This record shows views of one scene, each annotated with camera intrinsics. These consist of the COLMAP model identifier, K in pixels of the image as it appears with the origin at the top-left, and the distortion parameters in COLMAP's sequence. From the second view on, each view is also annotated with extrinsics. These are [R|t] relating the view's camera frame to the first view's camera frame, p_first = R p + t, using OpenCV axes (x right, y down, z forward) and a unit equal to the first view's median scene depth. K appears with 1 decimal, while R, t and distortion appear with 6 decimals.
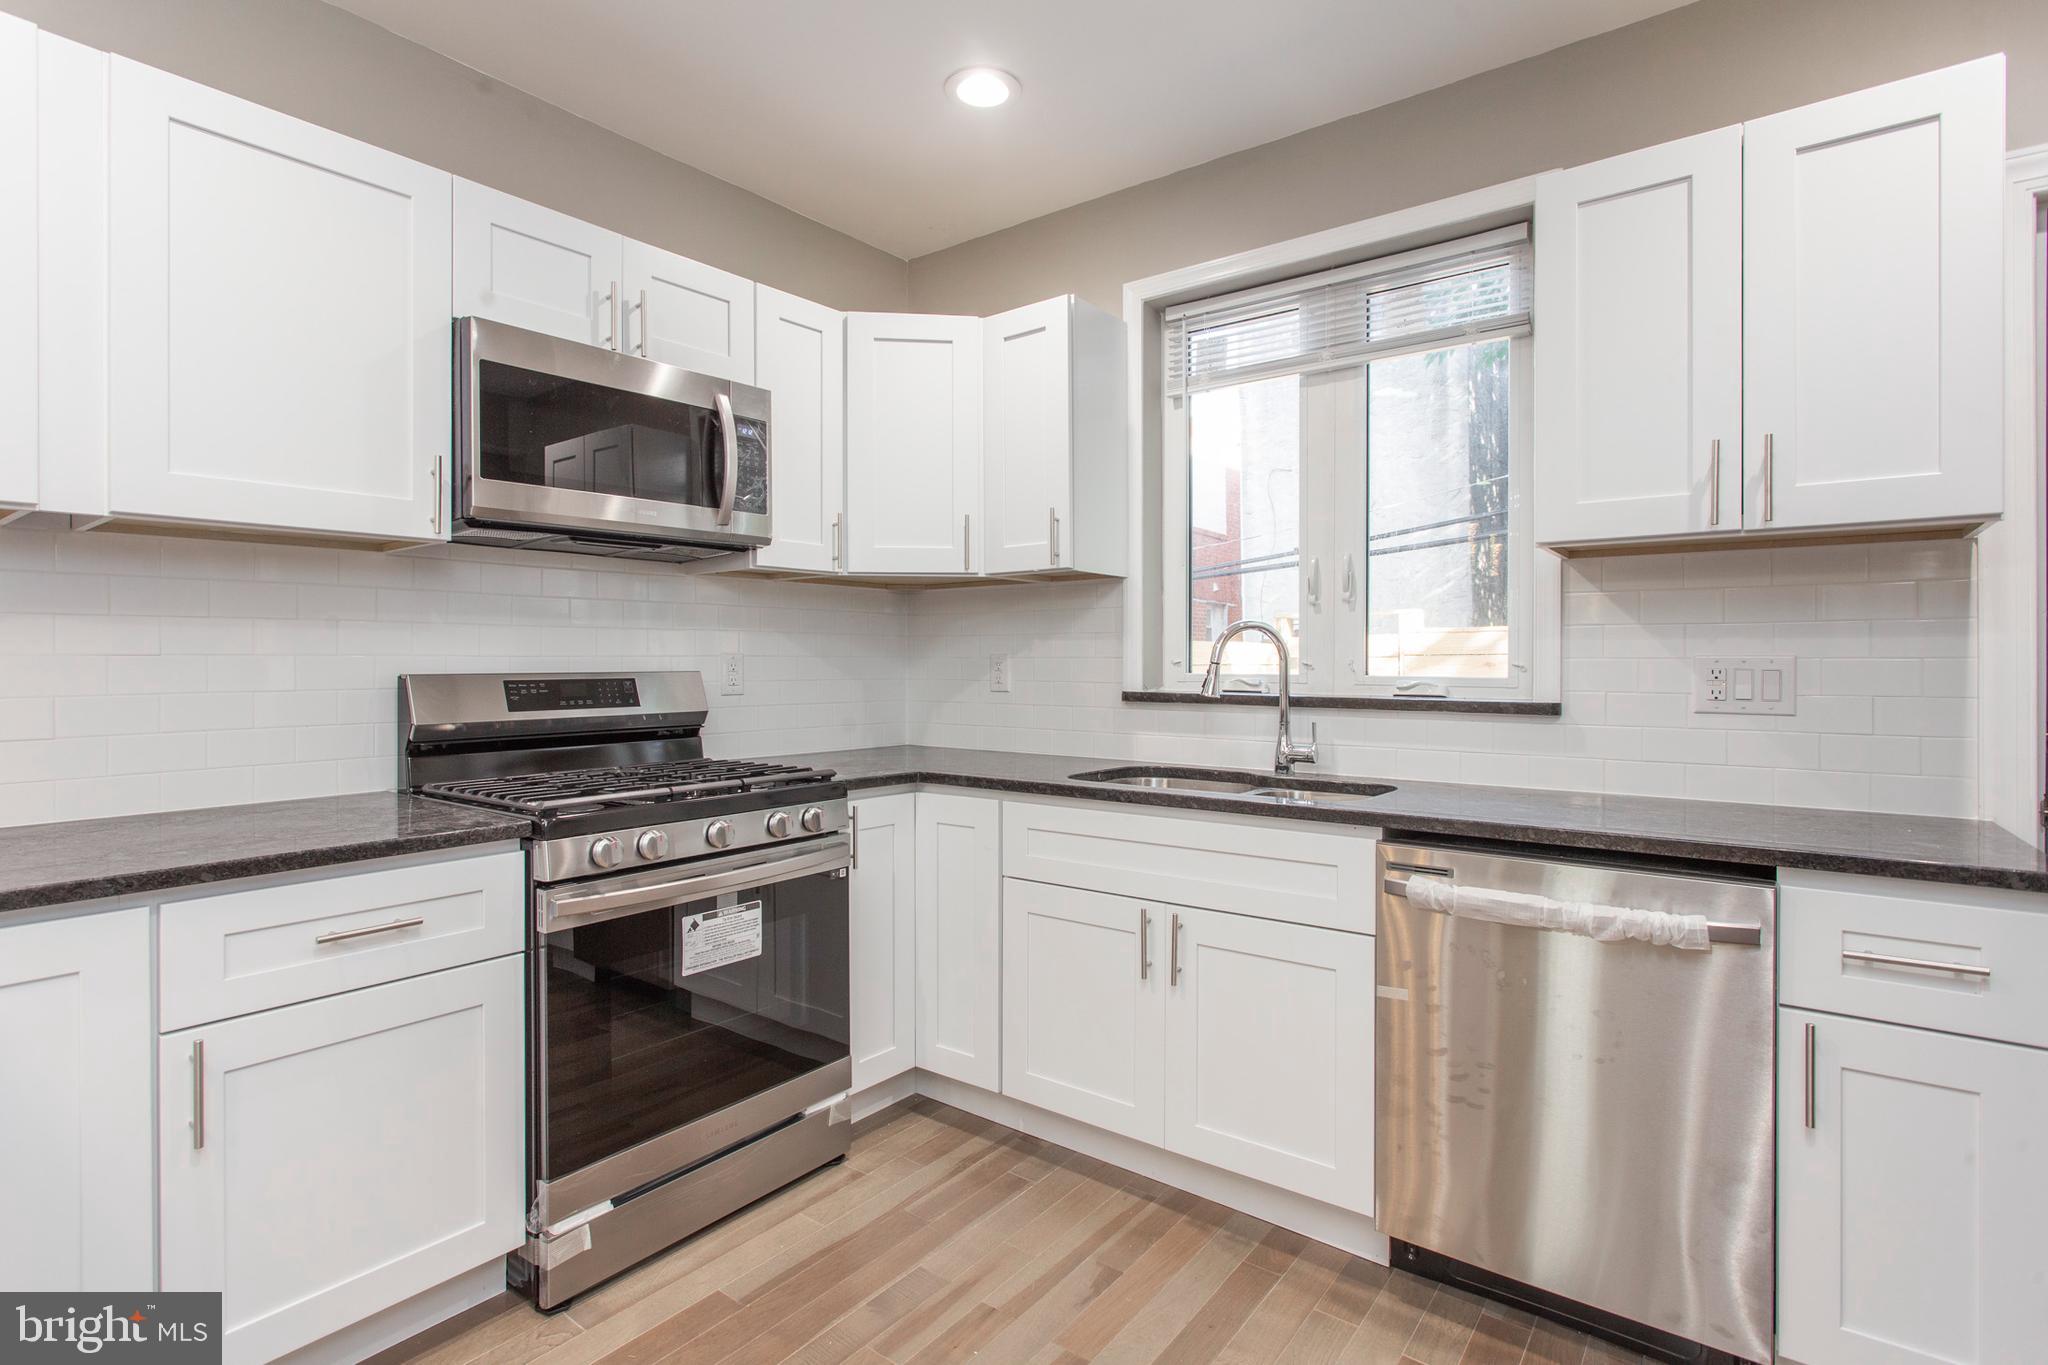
lens RADIAL K [[1004.0, 0, 977.7], [0, 1004.0, 658.2], [0, 0, 1]] dist [-0.019707, 0.007861]
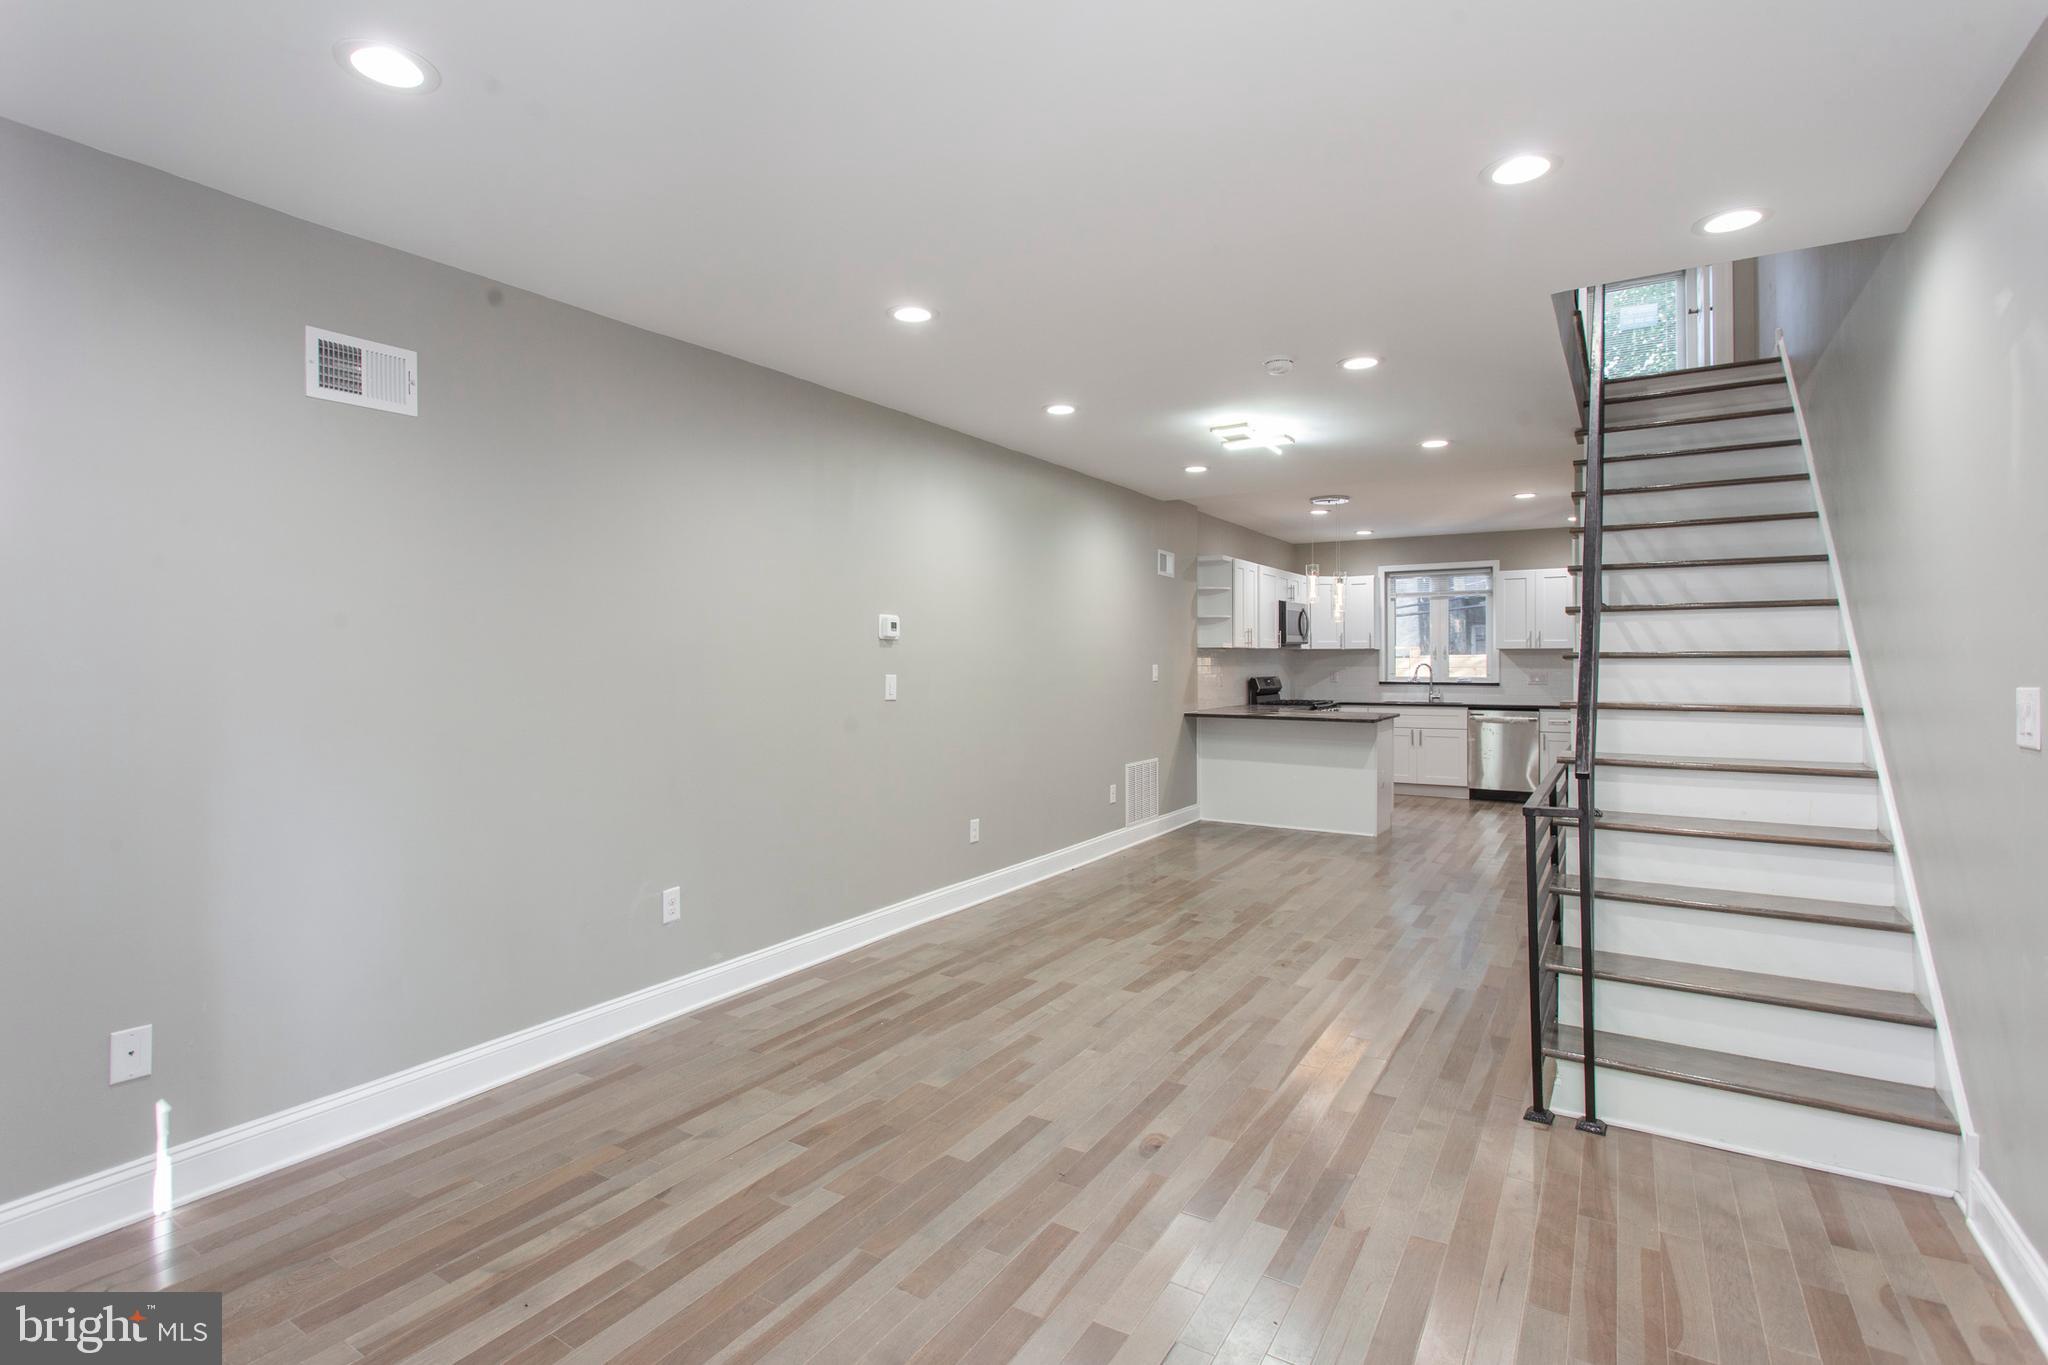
lens RADIAL K [[1004.0, 0, 976.8], [0, 1004.0, 654.1], [0, 0, 1]] dist [-0.019707, 0.007861]
pose [[0.994692, 0.000447, 0.102892, -2.050646], [0.000180, 0.999981, -0.006090, -0.053156], [-0.102892, 0.006076, 0.994674, -2.982194]]
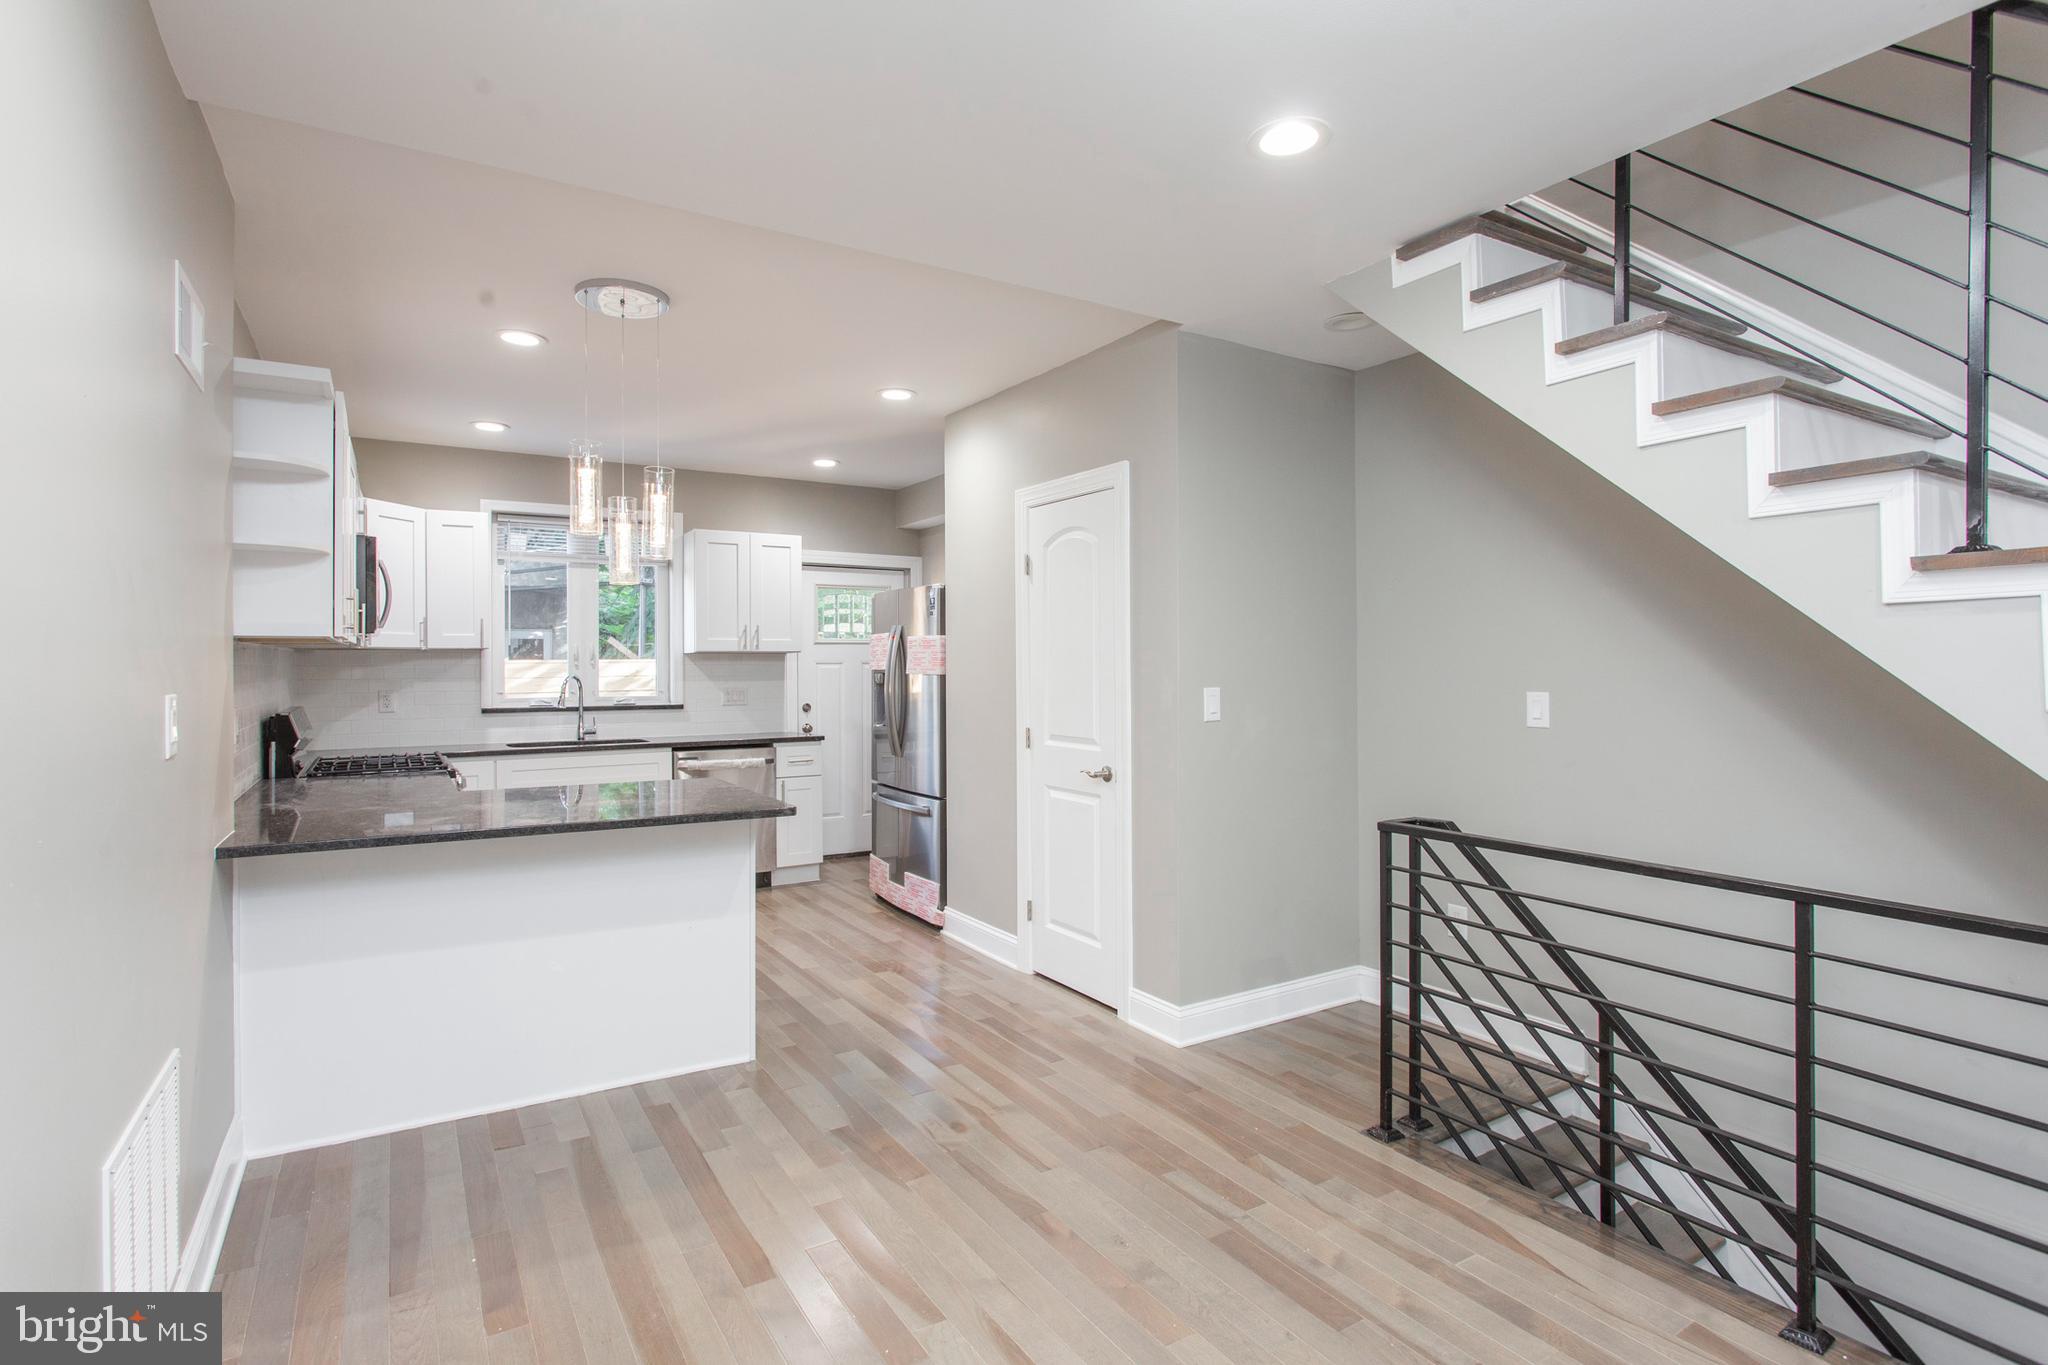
lens RADIAL K [[1004.0, 0, 1033.3], [0, 1004.0, 657.9], [0, 0, 1]] dist [-0.019707, 0.007861]
pose [[0.312170, 0.003905, 0.950018, -1.710872], [0.003329, 0.999981, -0.005204, -0.064521], [-0.950020, 0.004787, 0.312151, -0.782812]]
